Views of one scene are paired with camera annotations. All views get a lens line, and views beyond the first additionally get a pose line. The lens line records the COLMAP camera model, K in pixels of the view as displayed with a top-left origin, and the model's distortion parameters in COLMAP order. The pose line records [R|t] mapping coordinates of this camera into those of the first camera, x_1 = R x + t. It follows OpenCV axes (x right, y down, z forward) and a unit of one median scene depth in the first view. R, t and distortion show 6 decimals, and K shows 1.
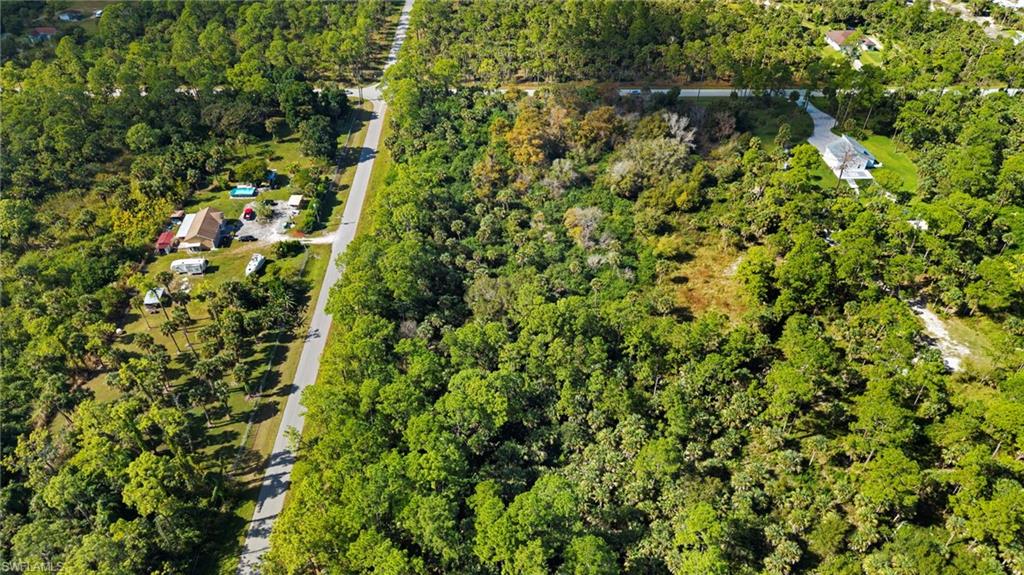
lens RADIAL K [[691.5, 0, 512.0], [0, 691.5, 286.9], [0, 0, 1]] dist [0.024259, -0.021325]
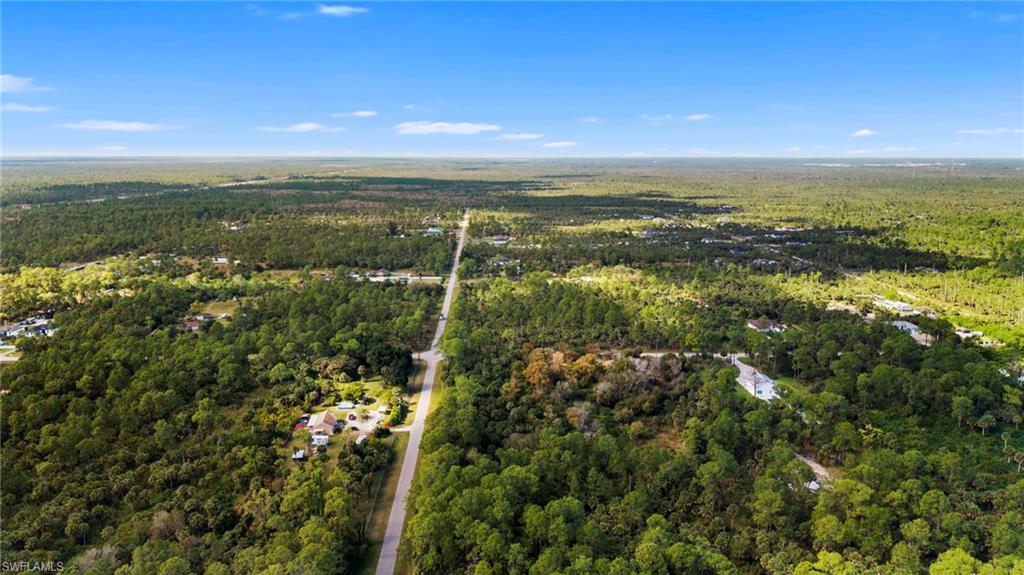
lens RADIAL K [[691.5, 0, 510.7], [0, 691.5, 284.5], [0, 0, 1]] dist [0.024259, -0.021325]
pose [[0.999844, -0.014820, 0.009637, -0.049383], [0.017595, 0.887022, -0.461392, 0.313015], [-0.001711, 0.461489, 0.887144, -0.410287]]
